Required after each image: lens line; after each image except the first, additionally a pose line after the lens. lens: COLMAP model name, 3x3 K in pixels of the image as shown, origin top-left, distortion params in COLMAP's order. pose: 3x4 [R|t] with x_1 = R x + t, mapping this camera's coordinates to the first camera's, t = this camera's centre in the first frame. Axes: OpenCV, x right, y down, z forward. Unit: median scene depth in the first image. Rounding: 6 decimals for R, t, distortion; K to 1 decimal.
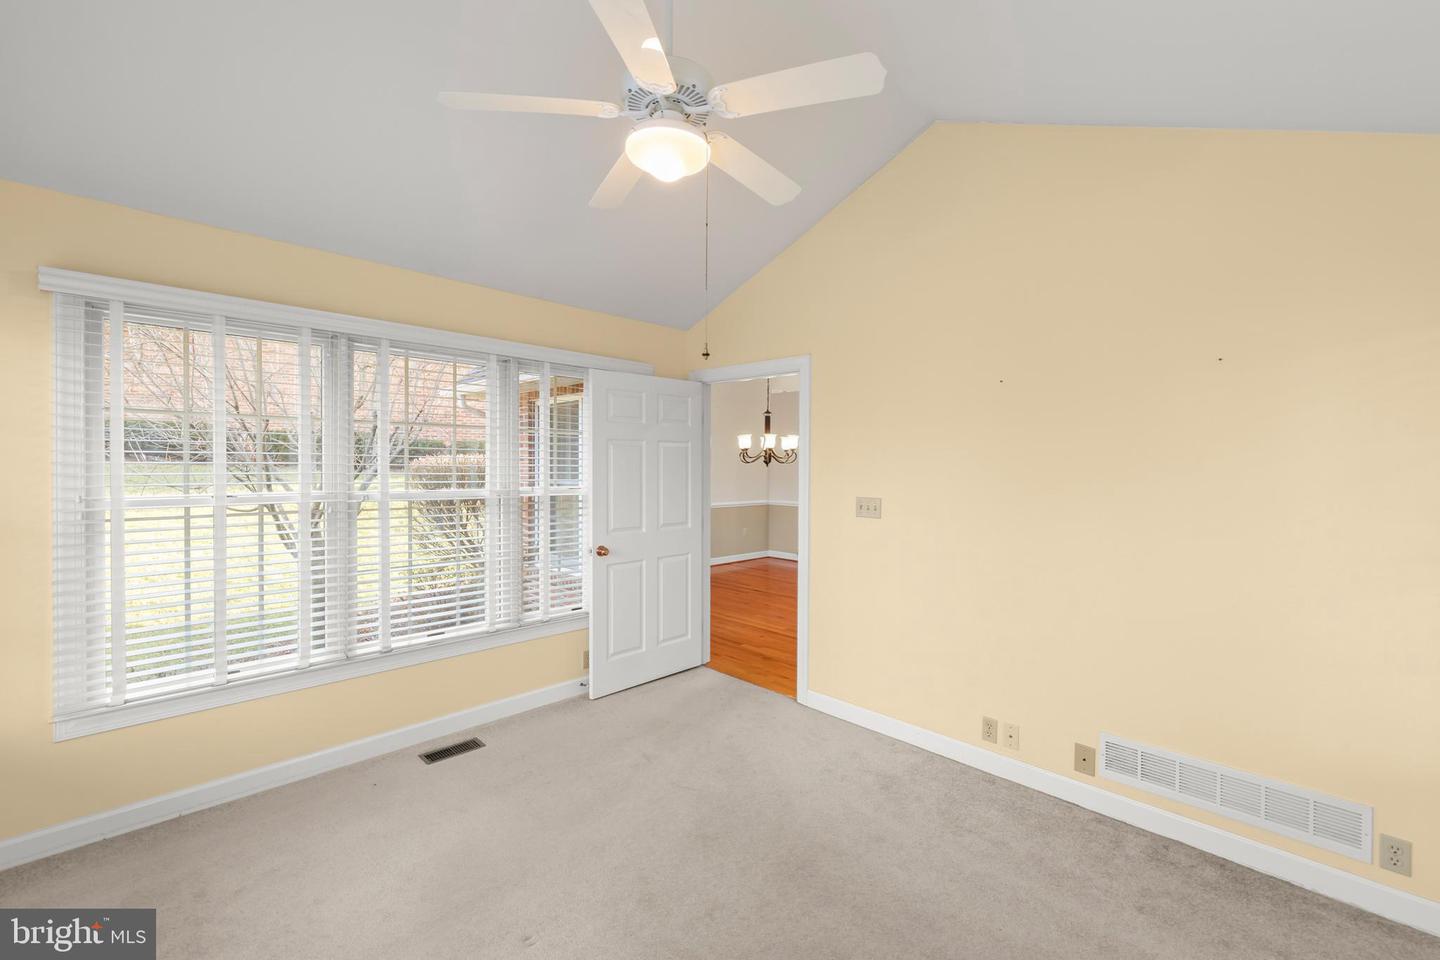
lens RADIAL K [[608.6, 0, 709.2], [0, 608.6, 466.6], [0, 0, 1]] dist [0.007861, -0.000179]
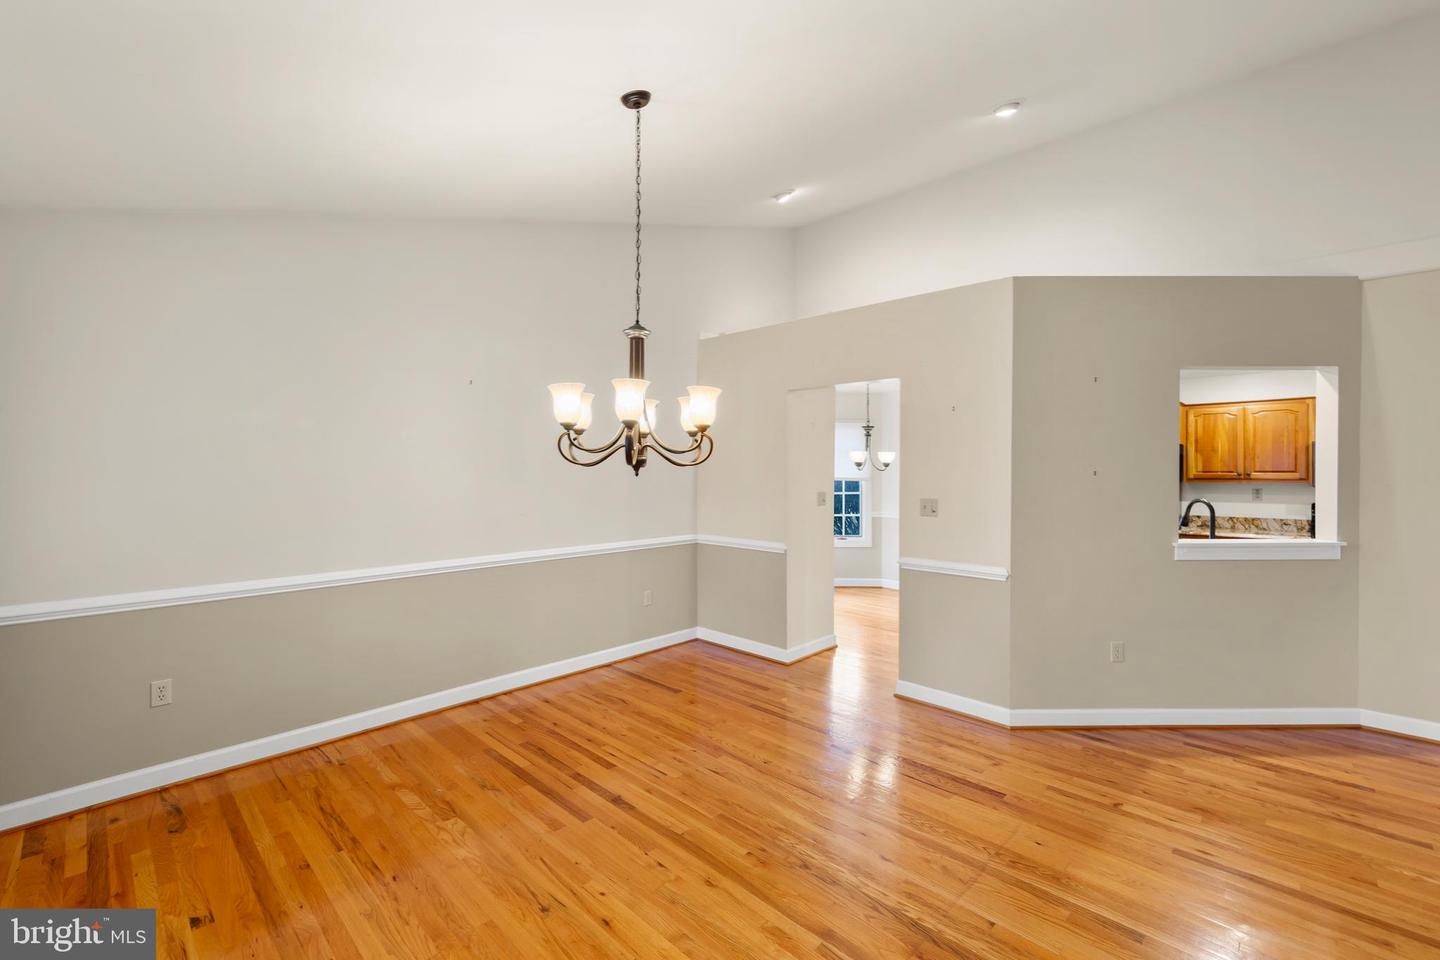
lens RADIAL K [[608.6, 0, 721.8], [0, 608.6, 472.0], [0, 0, 1]] dist [0.007861, -0.000179]
pose [[0.998787, 0.005505, 0.048921, 0.248569], [-0.005487, 0.999985, -0.000504, -0.003990], [-0.048923, 0.000235, 0.998803, 1.214274]]
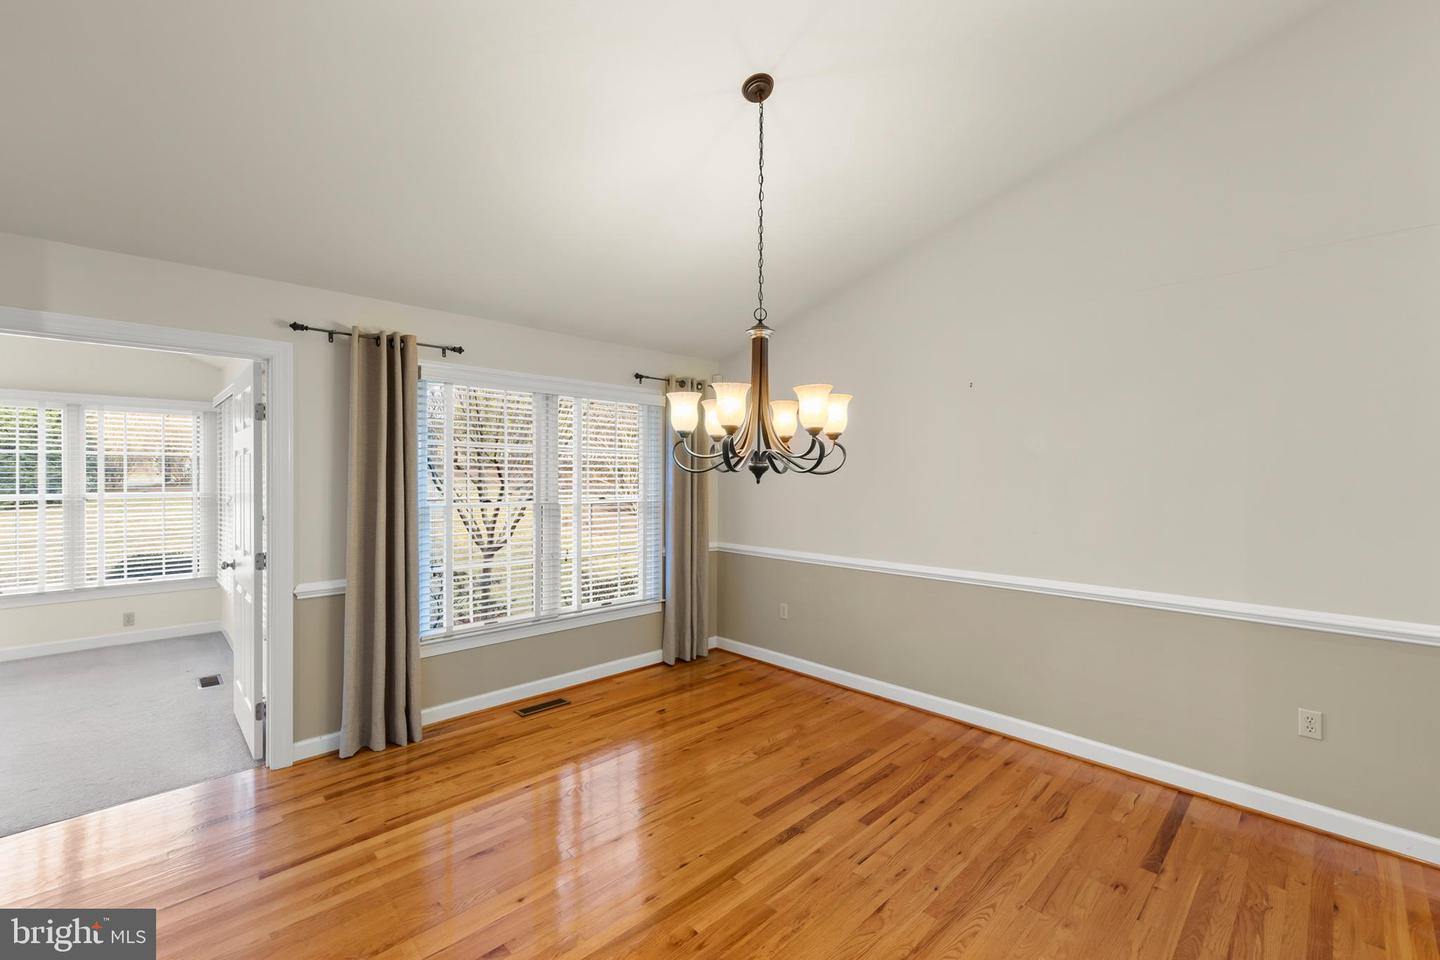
lens RADIAL K [[608.6, 0, 716.2], [0, 608.6, 477.5], [0, 0, 1]] dist [0.007861, -0.000179]
pose [[0.007048, 0.010471, -0.999920, 0.853516], [-0.006920, 0.999922, 0.010422, -0.012283], [0.999951, 0.006846, 0.007120, 1.872103]]
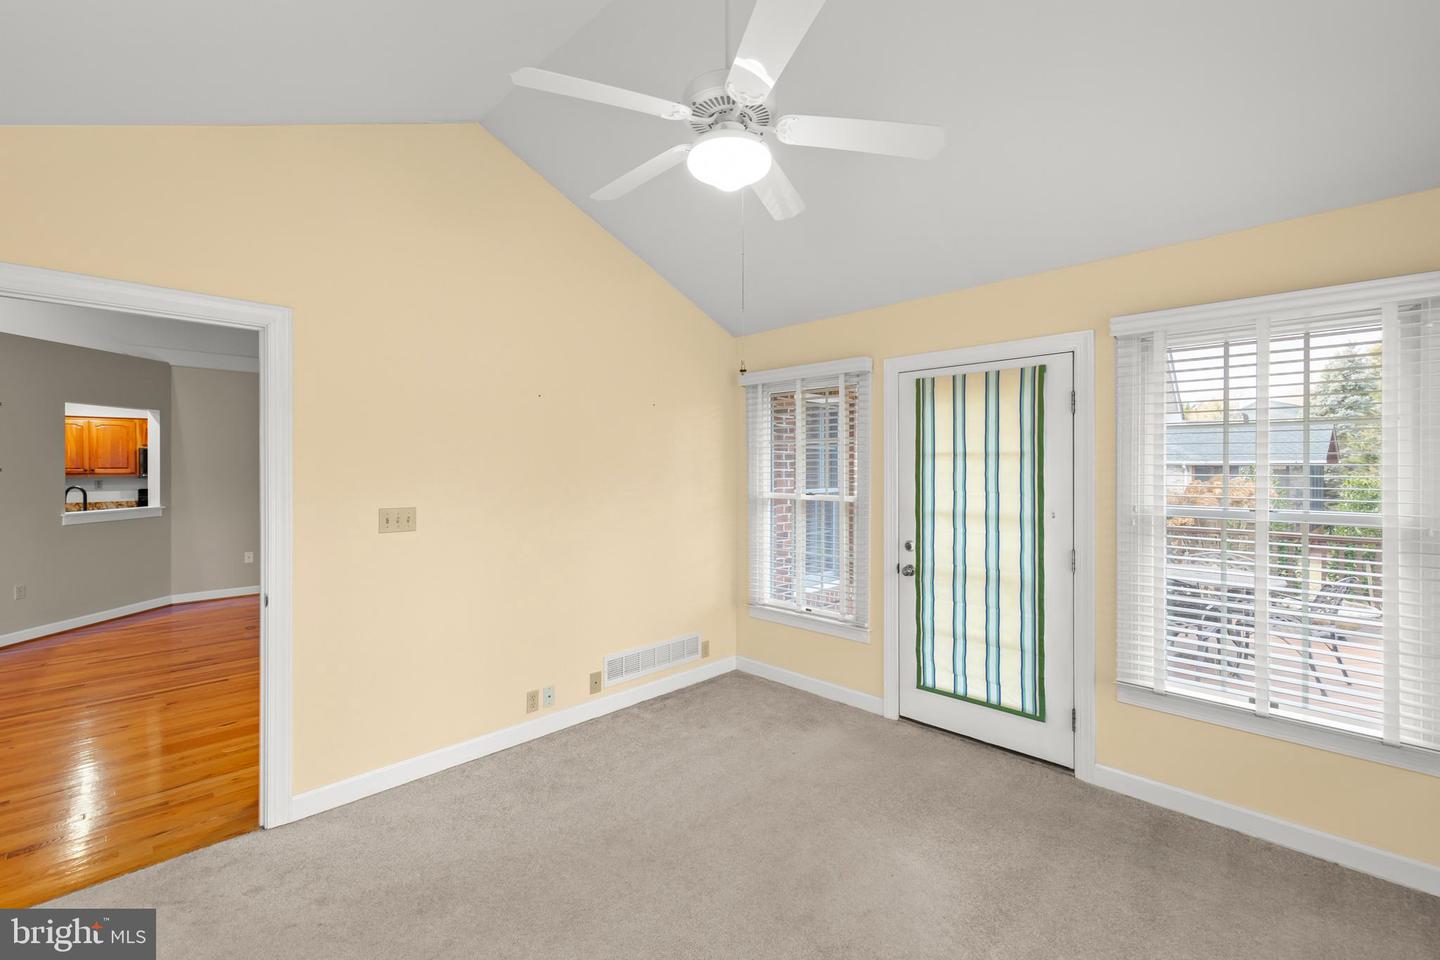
lens RADIAL K [[608.6, 0, 725.1], [0, 608.6, 466.8], [0, 0, 1]] dist [0.007861, -0.000179]
pose [[-0.026380, 0.001317, 0.999651, -0.554784], [0.006412, 0.999979, -0.001148, -0.001703], [-0.999631, 0.006379, -0.026388, 0.540014]]
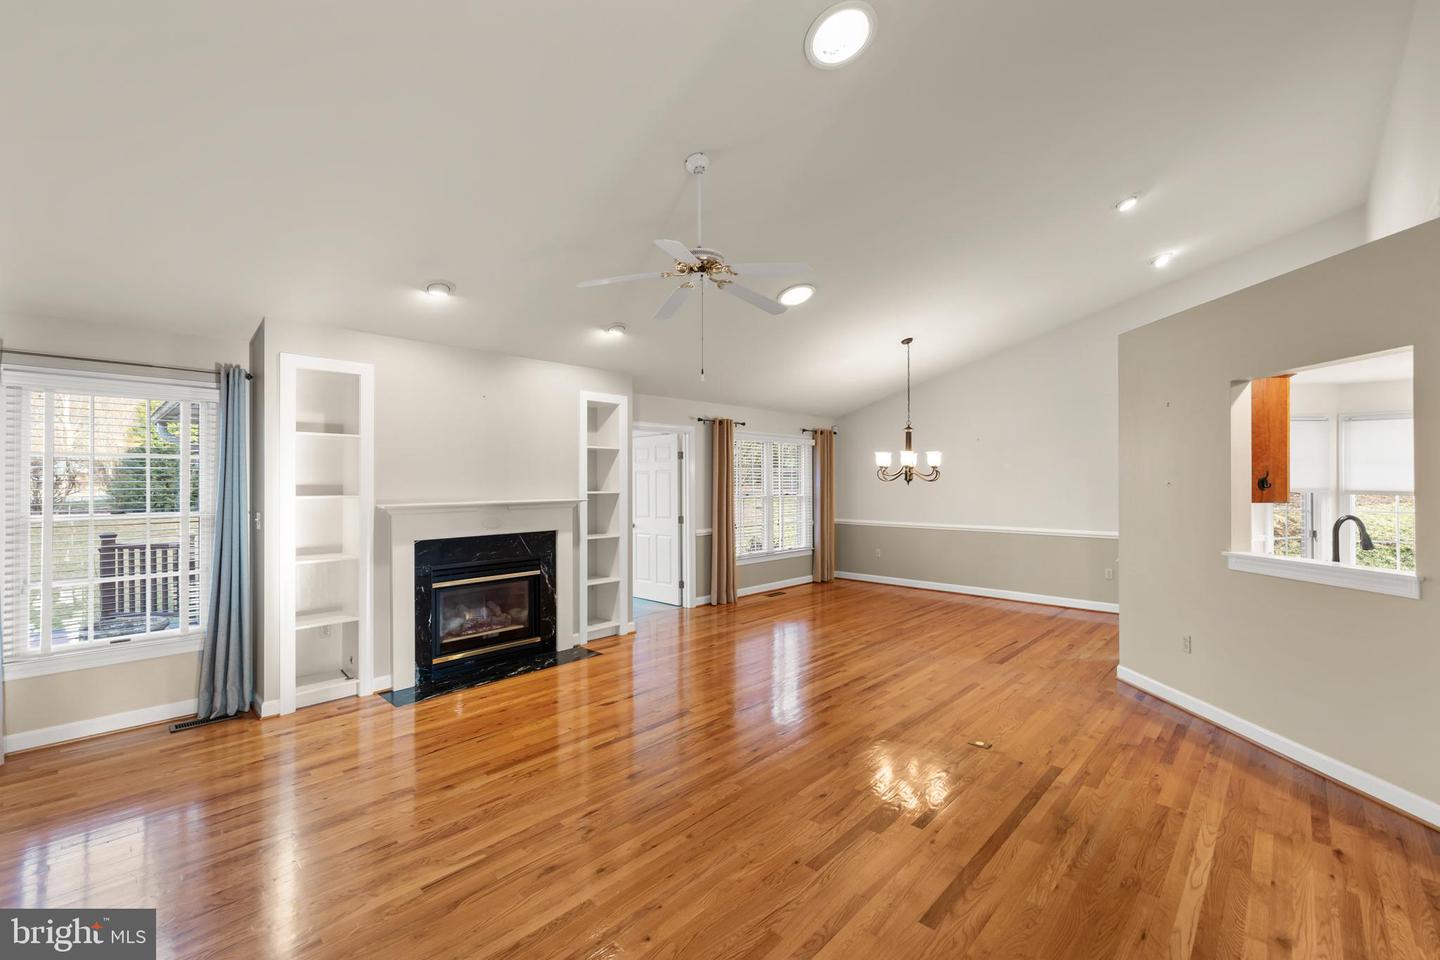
lens RADIAL K [[608.6, 0, 713.8], [0, 608.6, 487.3], [0, 0, 1]] dist [0.007861, -0.000179]
pose [[0.053945, 0.013033, -0.998459, 1.978067], [-0.001986, 0.999914, 0.012945, -0.014653], [0.998542, 0.001285, 0.053967, 1.239483]]
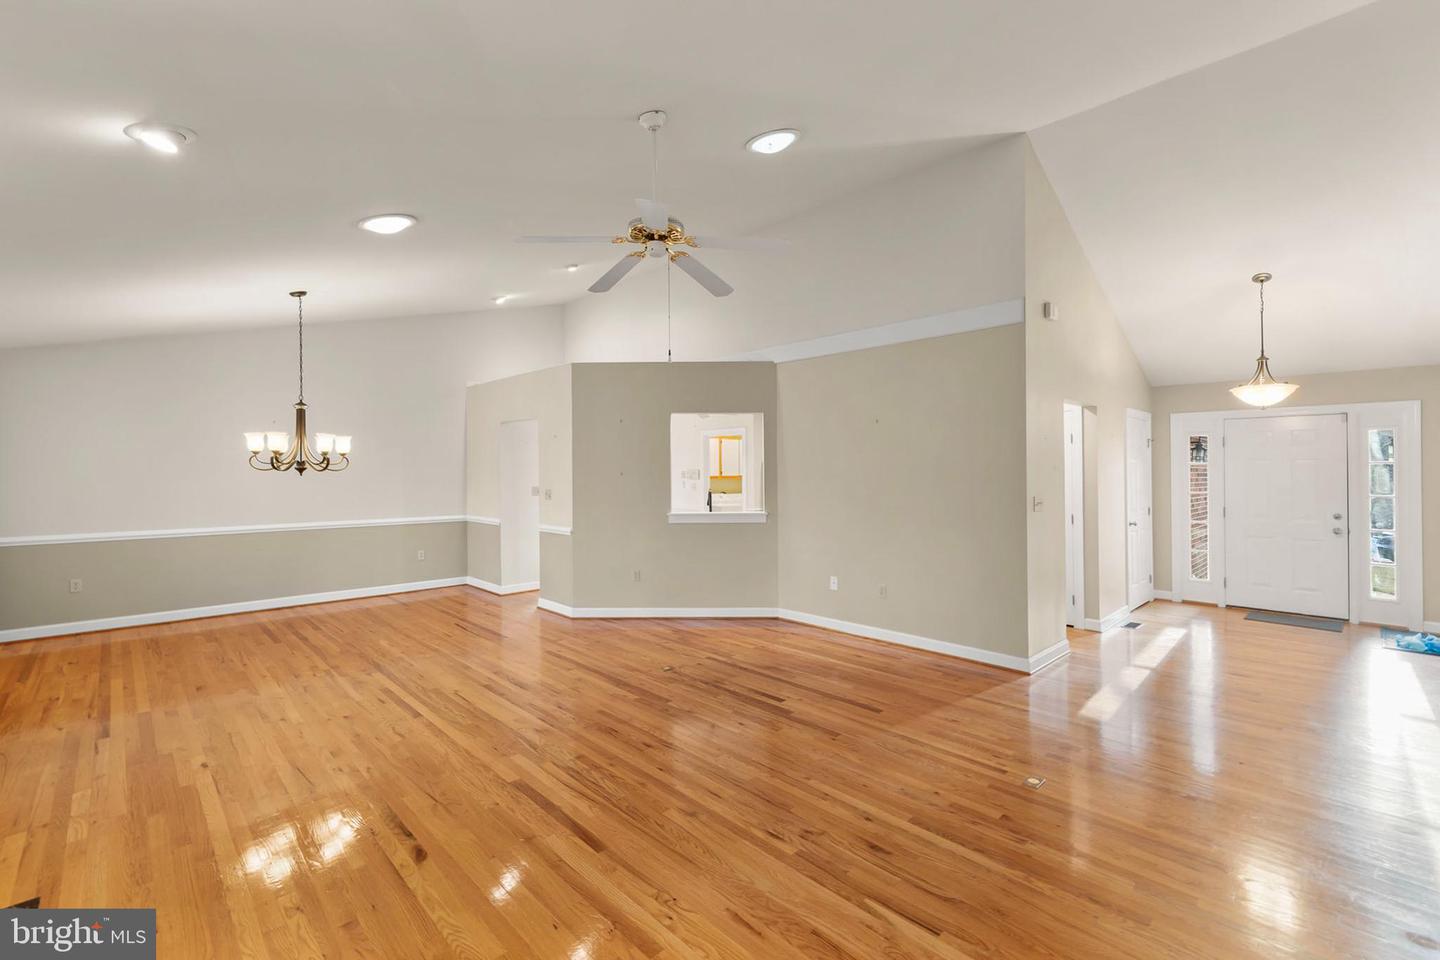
lens RADIAL K [[608.6, 0, 722.4], [0, 608.6, 474.7], [0, 0, 1]] dist [0.007861, -0.000179]
pose [[0.999731, 0.004514, 0.022751, 1.141422], [-0.004492, 0.999989, -0.001007, -0.003503], [-0.022755, 0.000905, 0.999741, 0.440930]]
